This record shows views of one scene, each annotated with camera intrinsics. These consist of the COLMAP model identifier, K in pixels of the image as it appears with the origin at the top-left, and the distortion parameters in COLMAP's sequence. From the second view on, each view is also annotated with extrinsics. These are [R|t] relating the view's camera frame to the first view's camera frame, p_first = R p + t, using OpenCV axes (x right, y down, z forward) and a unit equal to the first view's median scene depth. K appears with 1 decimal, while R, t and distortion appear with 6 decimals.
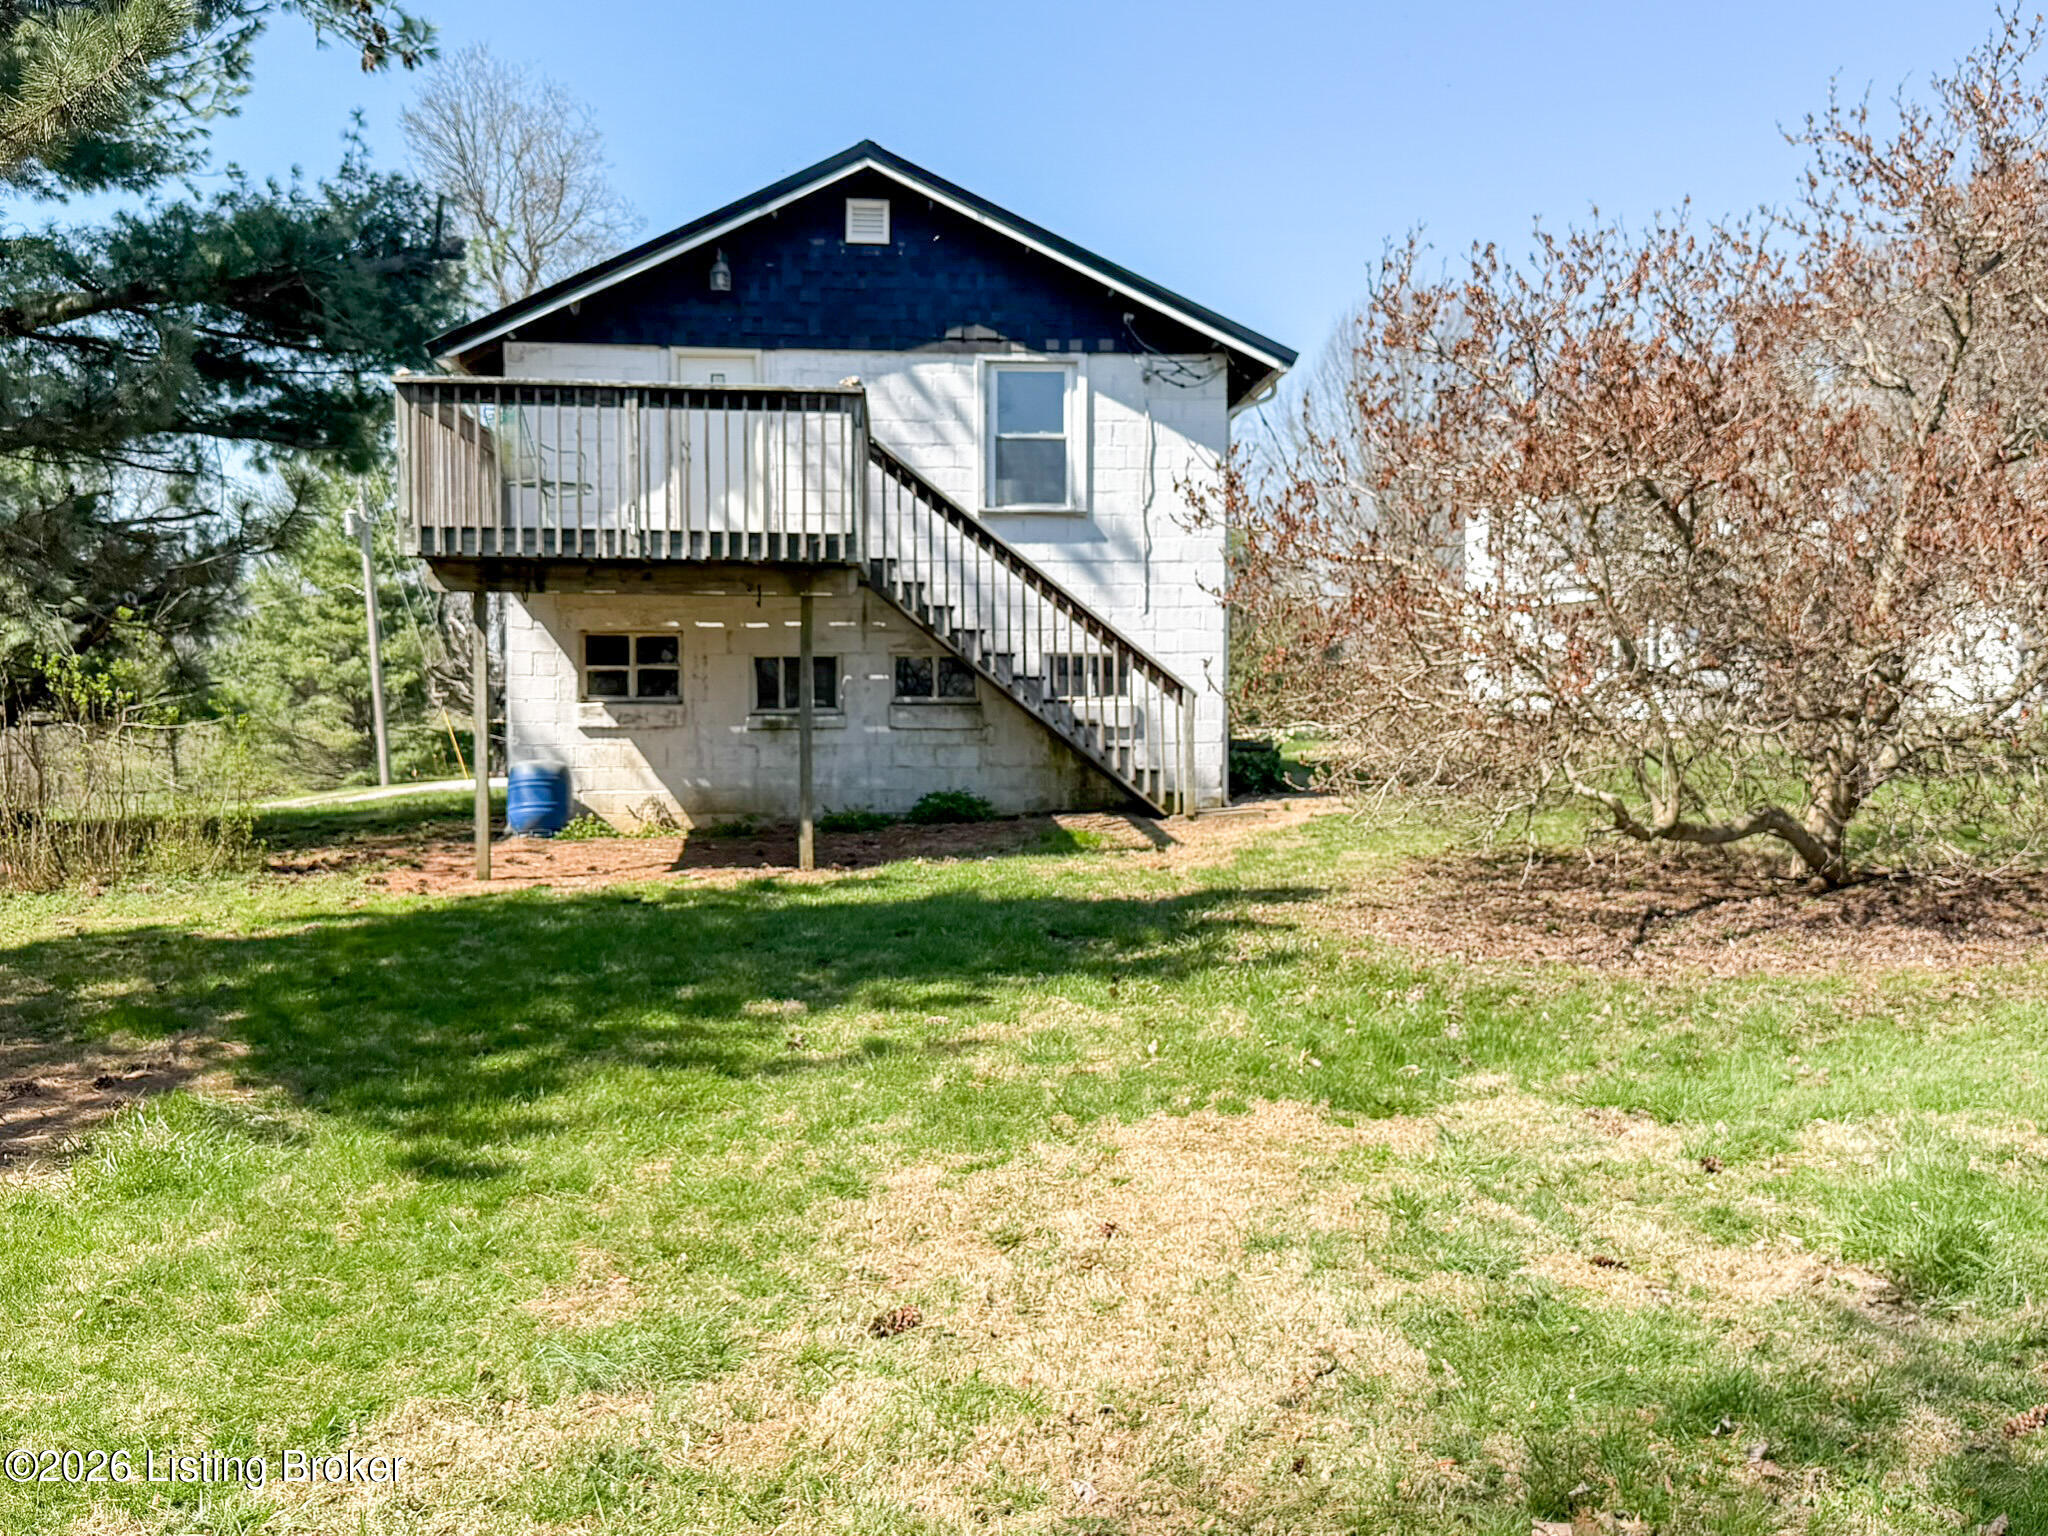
lens RADIAL K [[1972.1, 0, 1024.0], [0, 1972.1, 768.0], [0, 0, 1]] dist [0.246159, -0.690147]
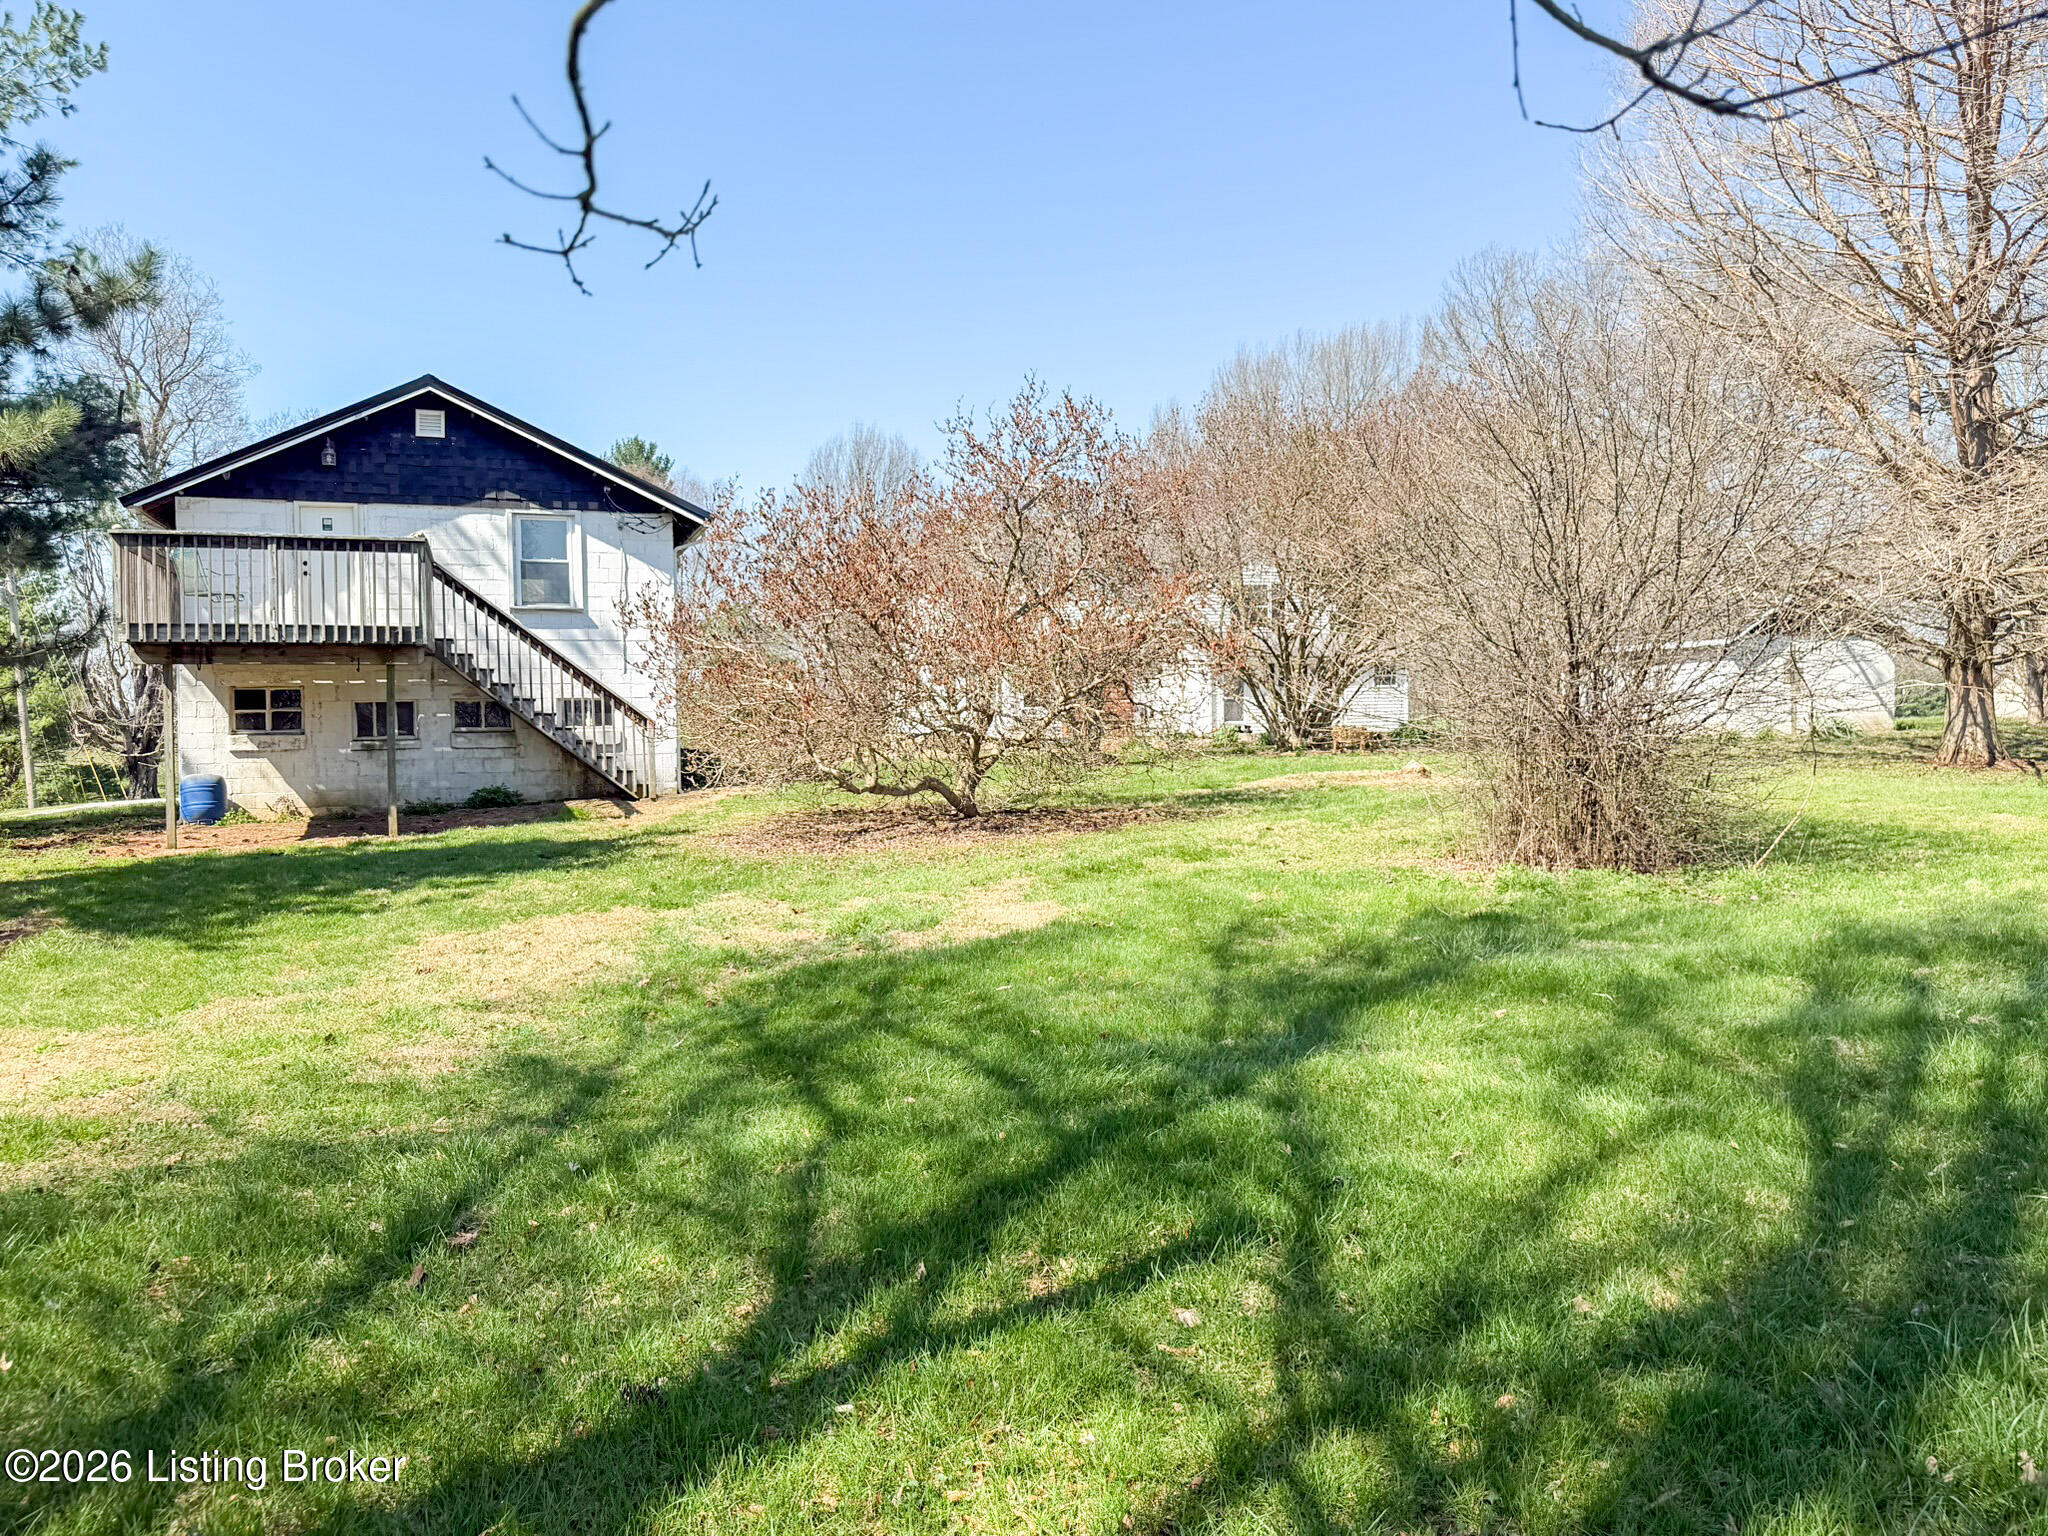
lens RADIAL K [[1535.5, 0, 1024.0], [0, 1535.5, 768.0], [0, 0, 1]] dist [0.126122, -0.253518]
pose [[0.963277, -0.019466, 0.267804, 0.038502], [0.022337, 0.999721, -0.007678, 0.015464], [-0.267579, 0.013378, 0.963443, -0.299341]]
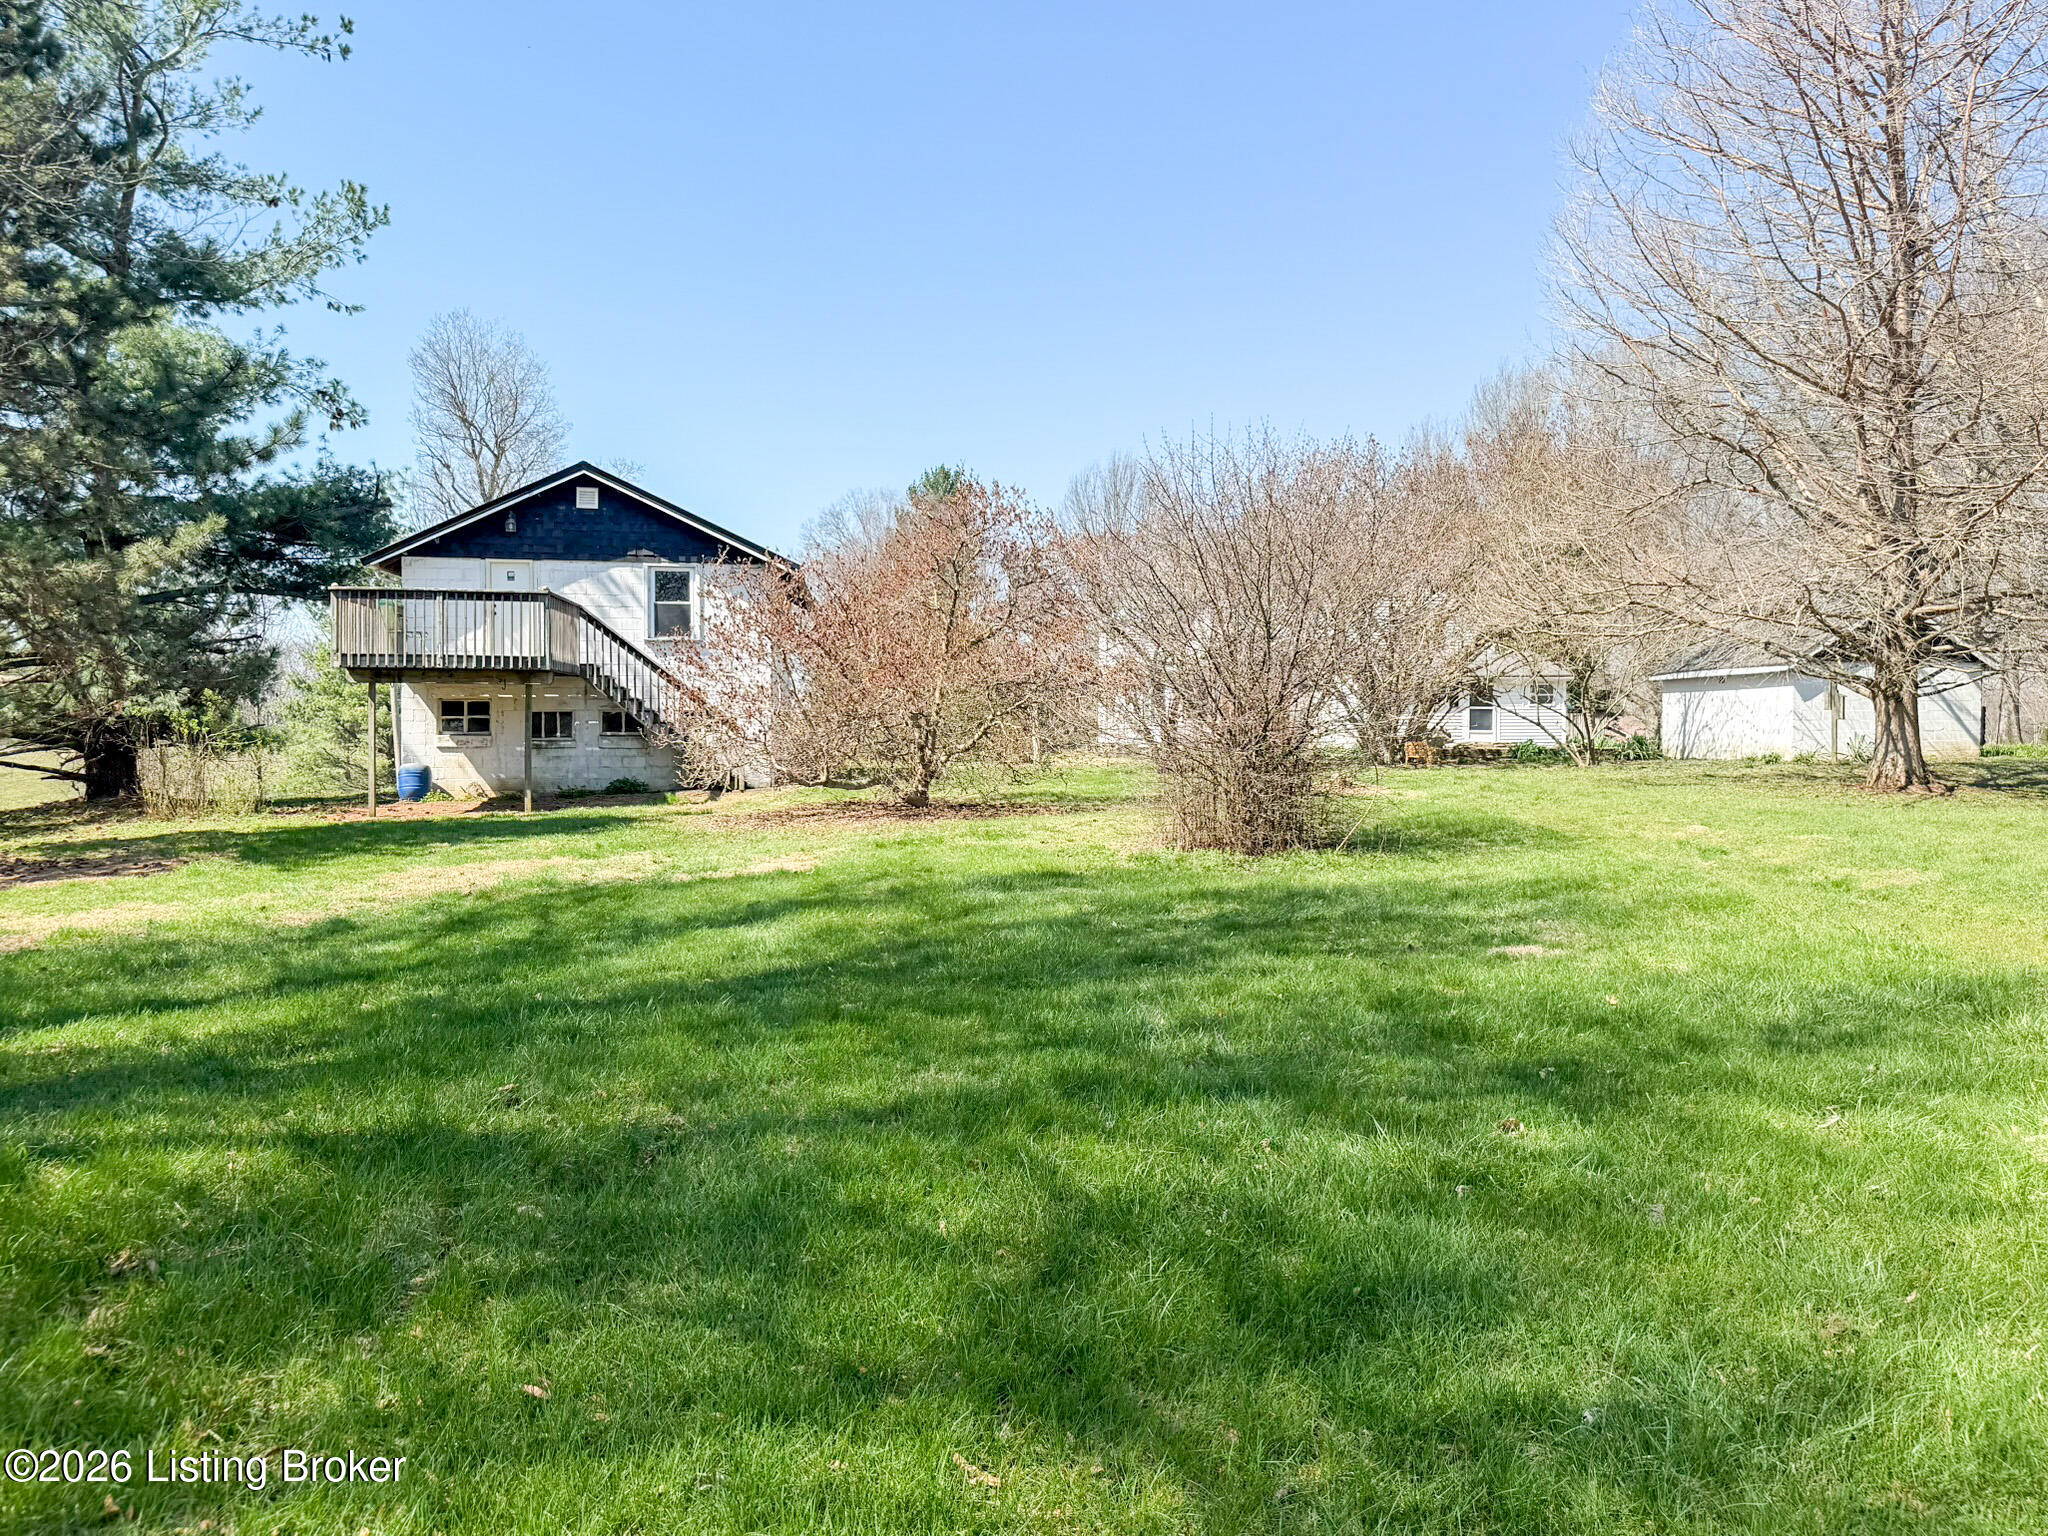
lens RADIAL K [[1535.5, 0, 1024.0], [0, 1535.5, 768.0], [0, 0, 1]] dist [0.126122, -0.253518]
pose [[0.998698, 0.003065, 0.050913, 0.293312], [-0.002217, 0.999858, -0.016693, 0.026495], [-0.050957, 0.016558, 0.998564, -0.605623]]
